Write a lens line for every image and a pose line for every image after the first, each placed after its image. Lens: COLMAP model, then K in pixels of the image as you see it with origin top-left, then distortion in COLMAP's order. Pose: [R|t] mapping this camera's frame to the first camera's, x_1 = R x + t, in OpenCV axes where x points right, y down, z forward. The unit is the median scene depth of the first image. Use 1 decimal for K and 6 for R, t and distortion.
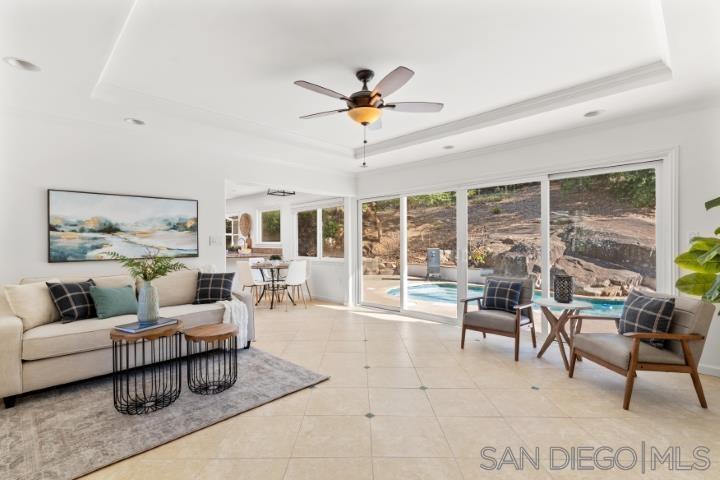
lens RADIAL K [[345.8, 0, 356.0], [0, 345.8, 241.5], [0, 0, 1]] dist [0.001102, 0.000195]
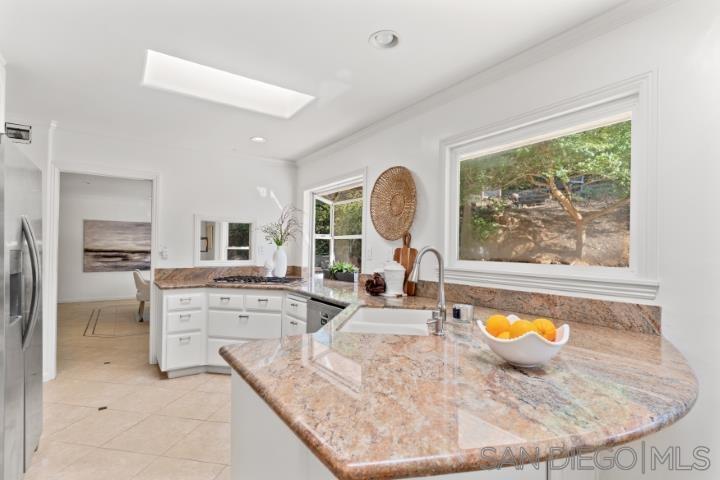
lens RADIAL K [[345.8, 0, 356.0], [0, 345.8, 241.5], [0, 0, 1]] dist [0.001102, 0.000195]
pose [[0.986674, 0.015773, -0.161942, -0.262634], [-0.019383, 0.999597, -0.020740, -0.006540], [0.161549, 0.023603, 0.986582, 0.595758]]
